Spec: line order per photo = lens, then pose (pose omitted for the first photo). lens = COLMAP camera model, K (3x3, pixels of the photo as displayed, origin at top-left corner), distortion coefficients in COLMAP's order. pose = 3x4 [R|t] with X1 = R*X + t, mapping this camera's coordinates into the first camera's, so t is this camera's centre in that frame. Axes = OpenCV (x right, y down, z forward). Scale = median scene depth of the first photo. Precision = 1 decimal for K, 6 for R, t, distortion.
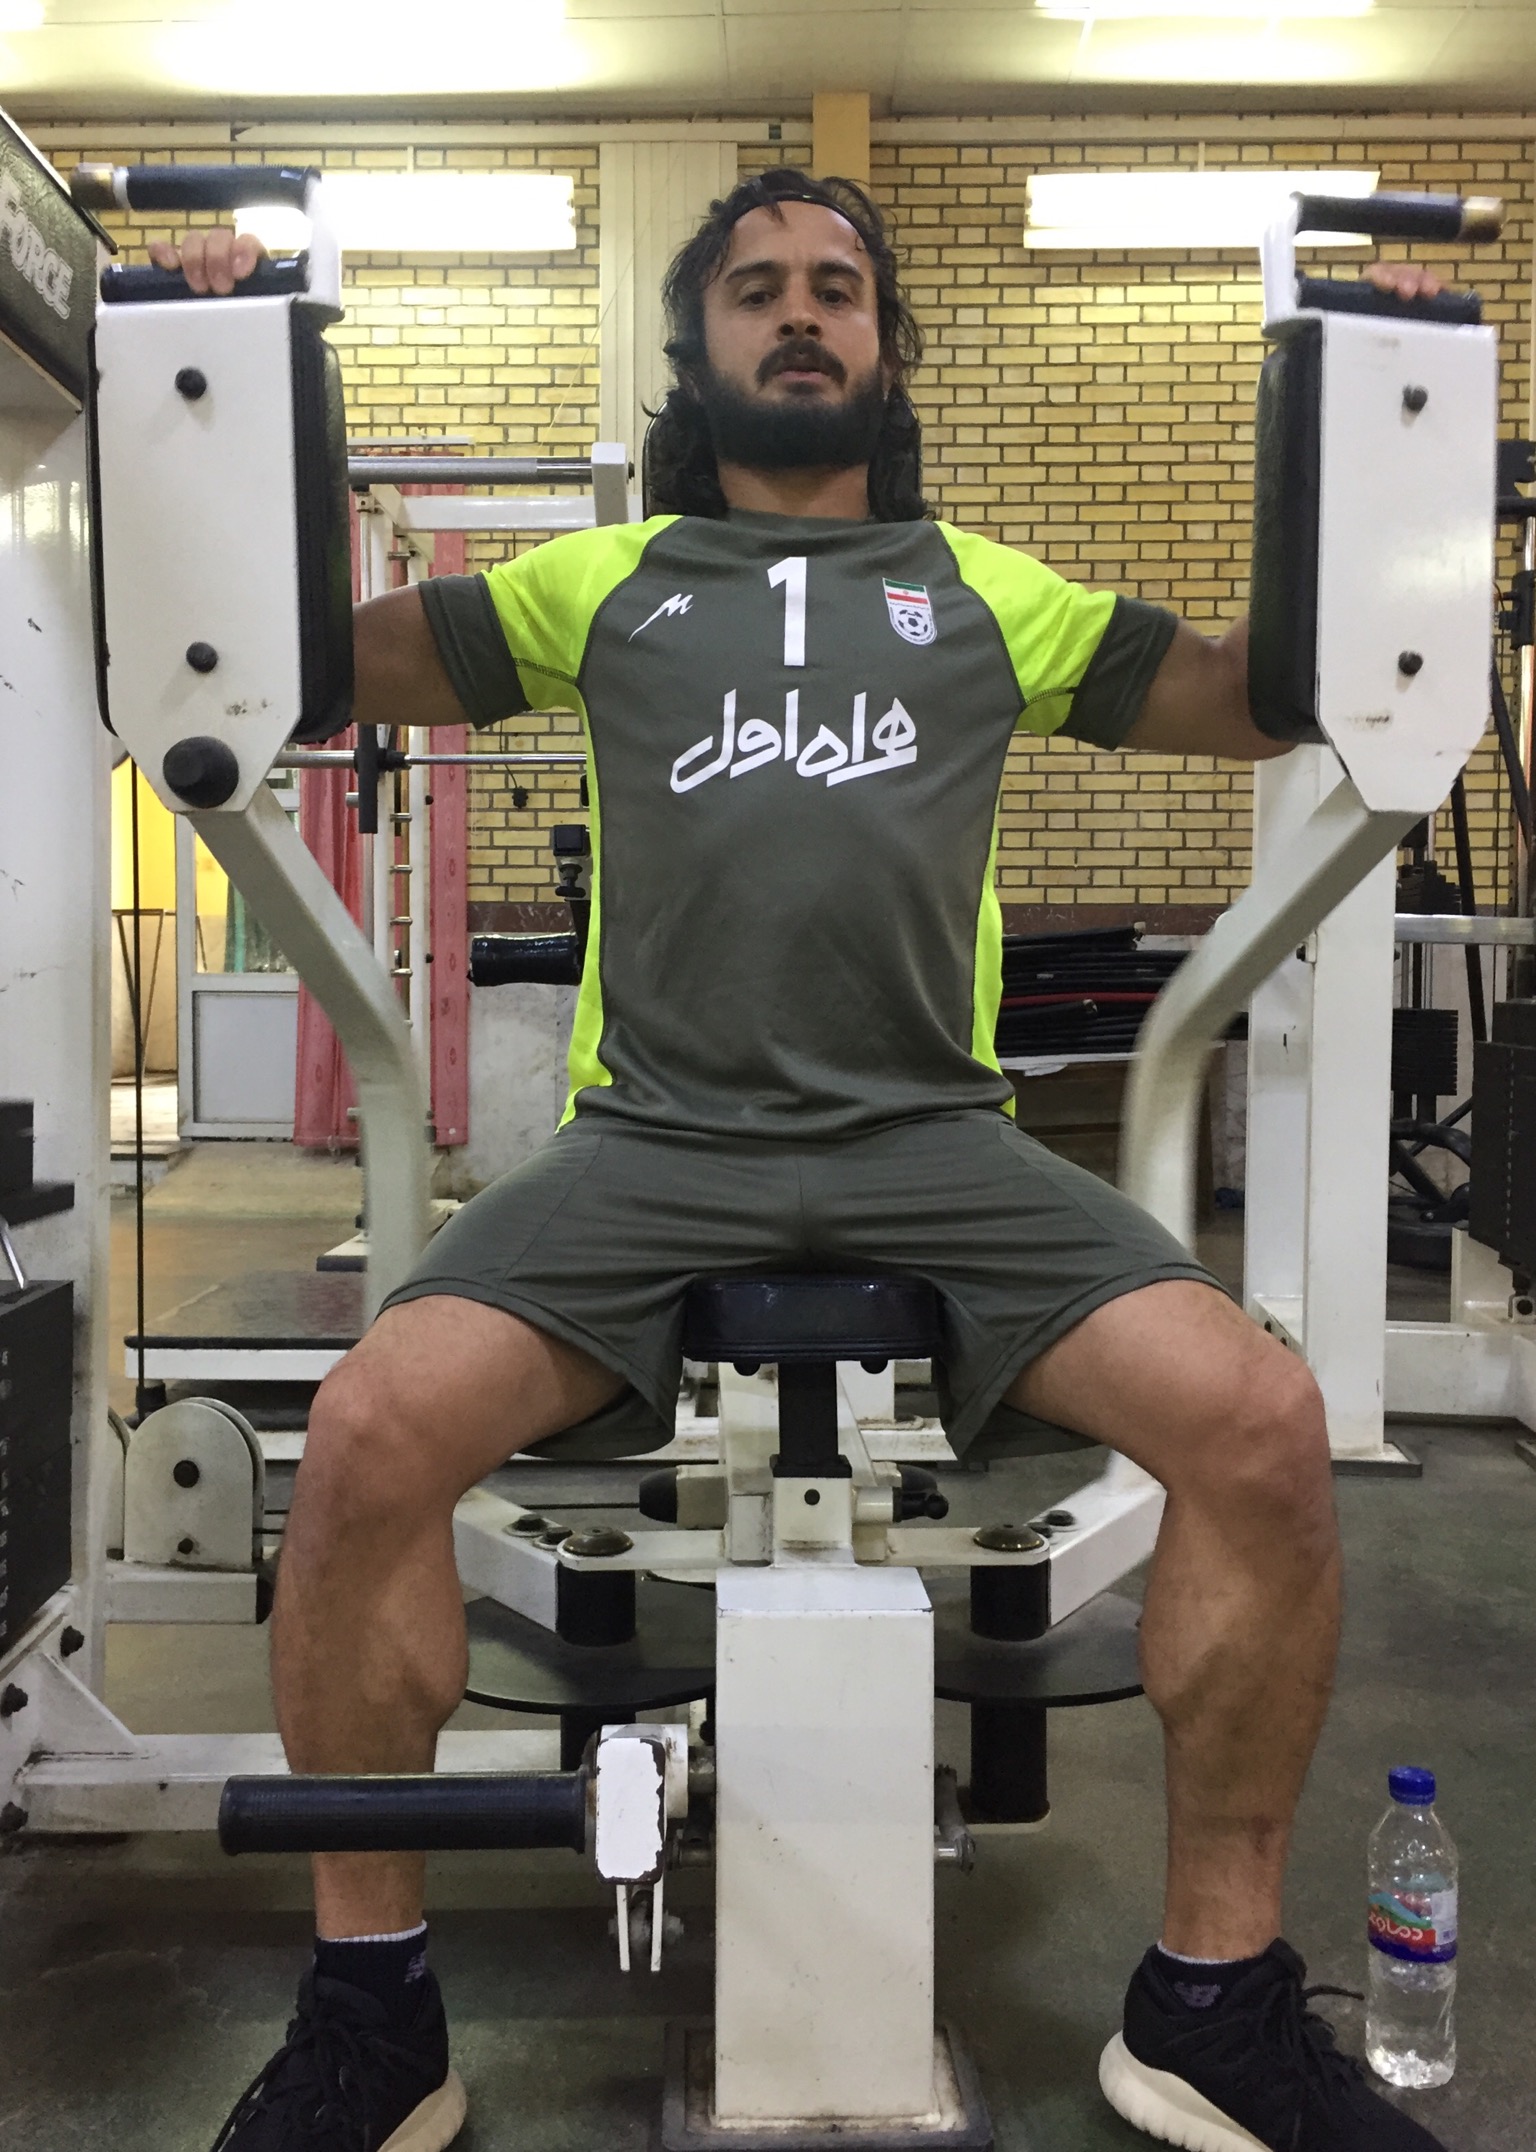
lens RADIAL K [[1933.1, 0, 755.8], [0, 1933.1, 1069.3], [0, 0, 1]] dist [0.063016, -0.076902]
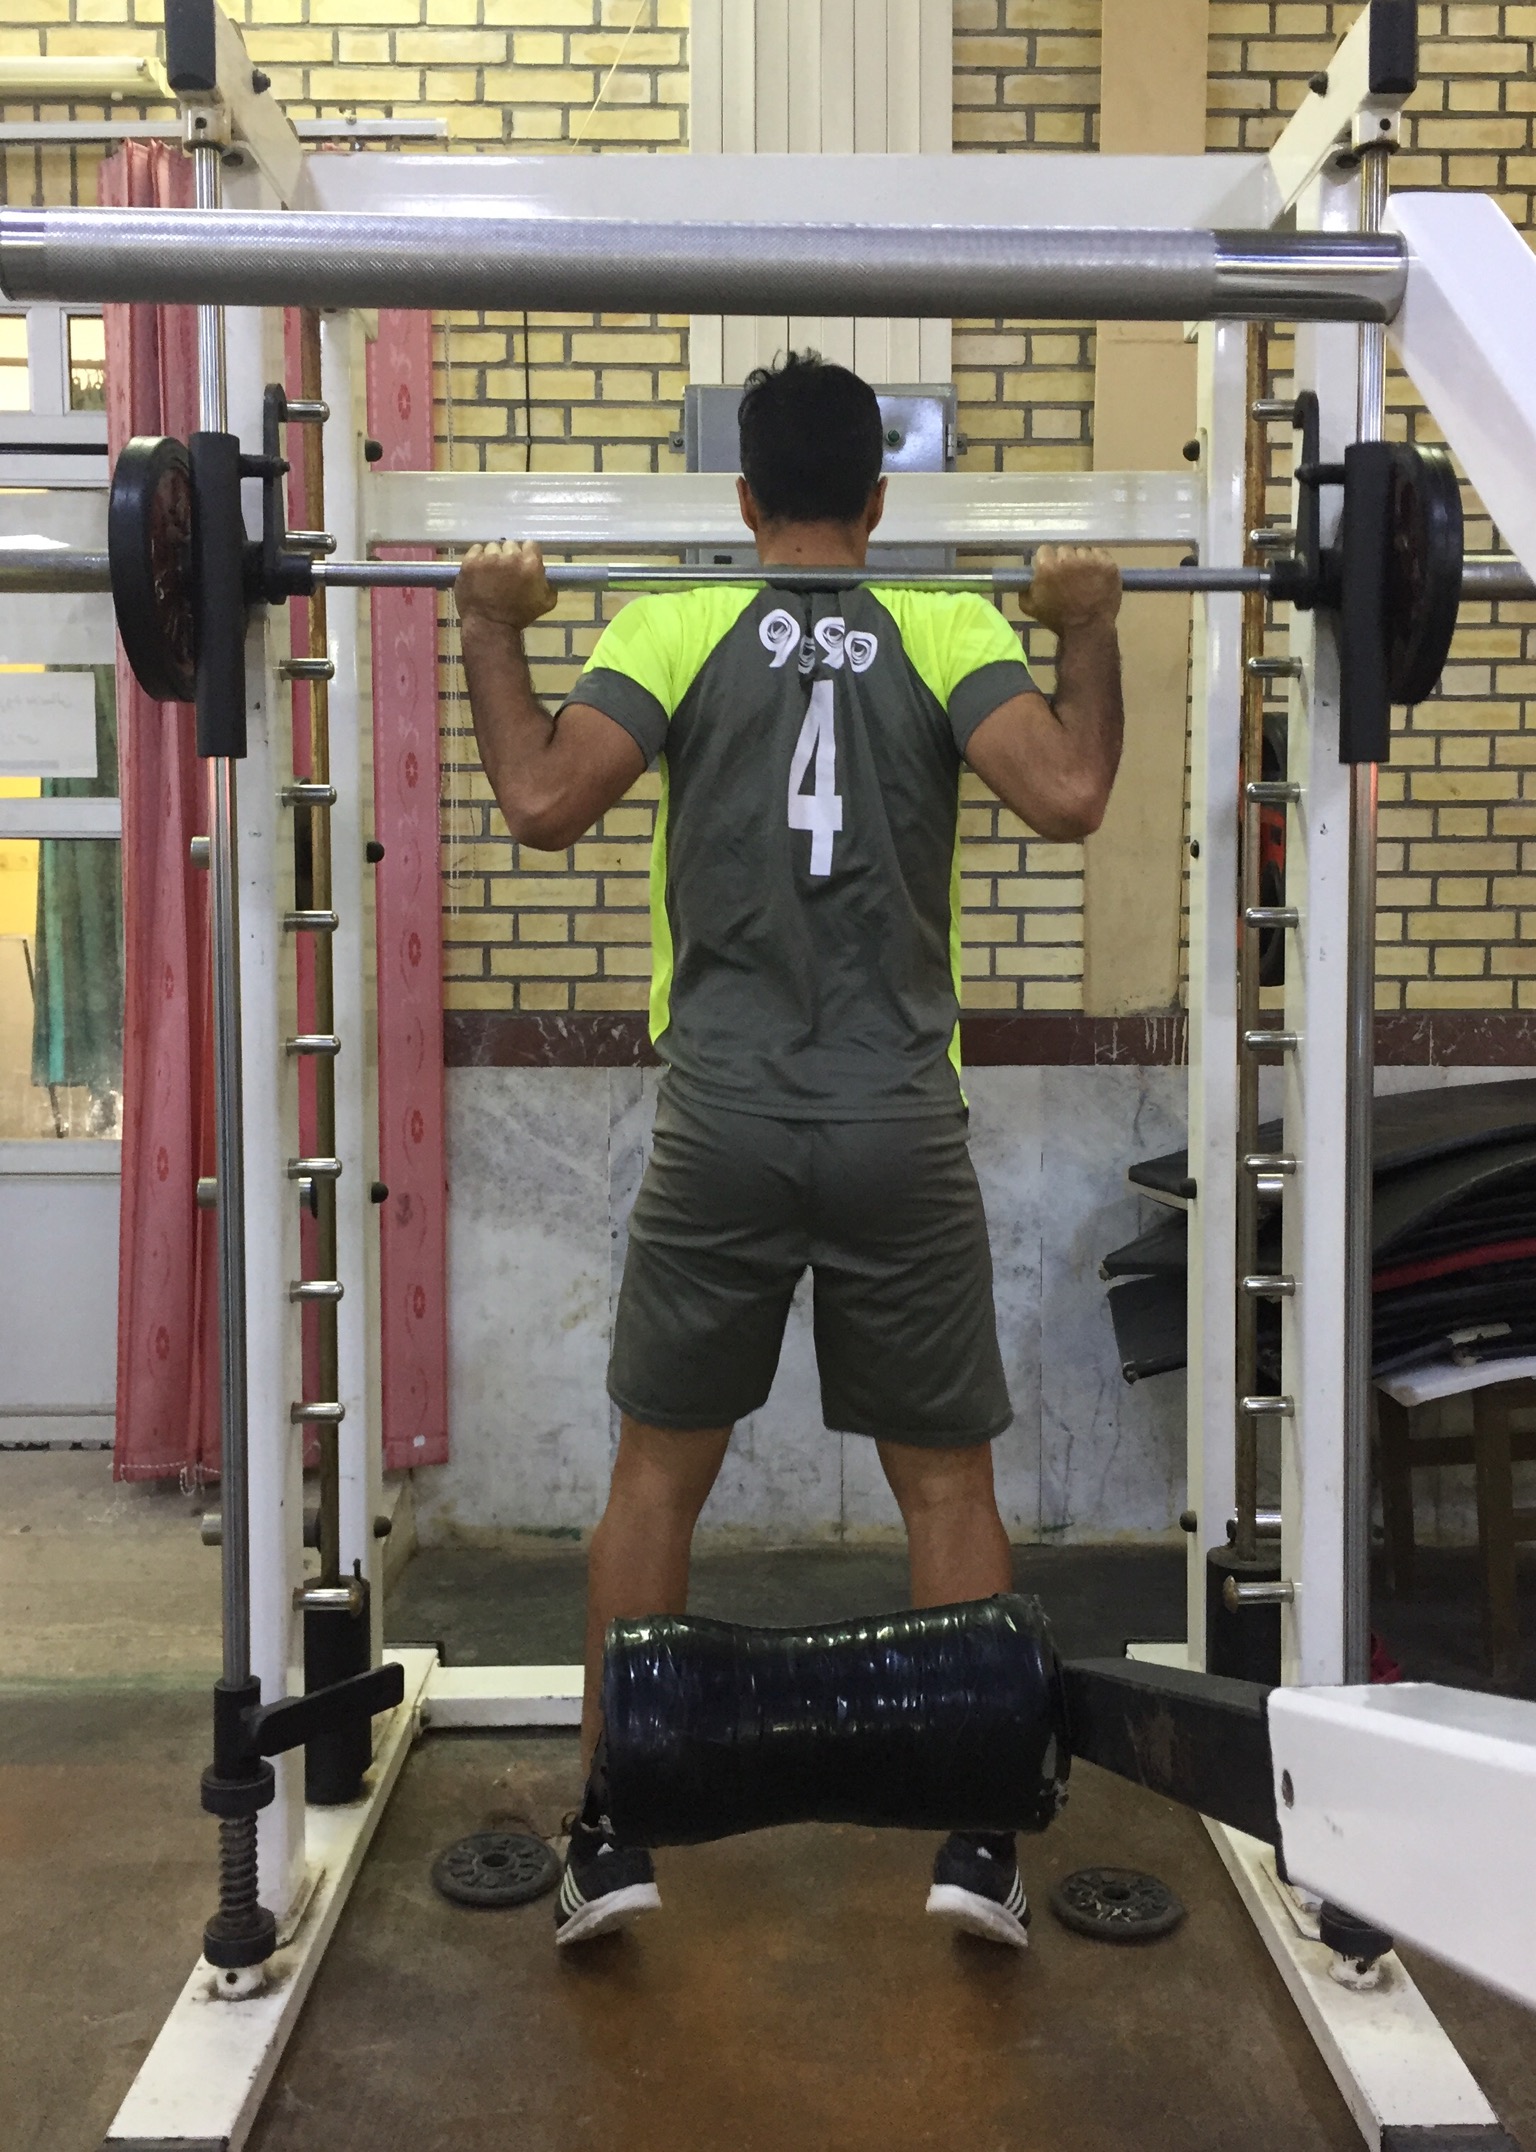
lens RADIAL K [[1933.1, 0, 780.1], [0, 1933.1, 1077.0], [0, 0, 1]] dist [0.063016, -0.076902]
pose [[0.998713, -0.008094, 0.050076, -0.084290], [0.007030, 0.999746, 0.021398, -0.080394], [-0.050236, -0.021019, 0.998516, 0.468223]]
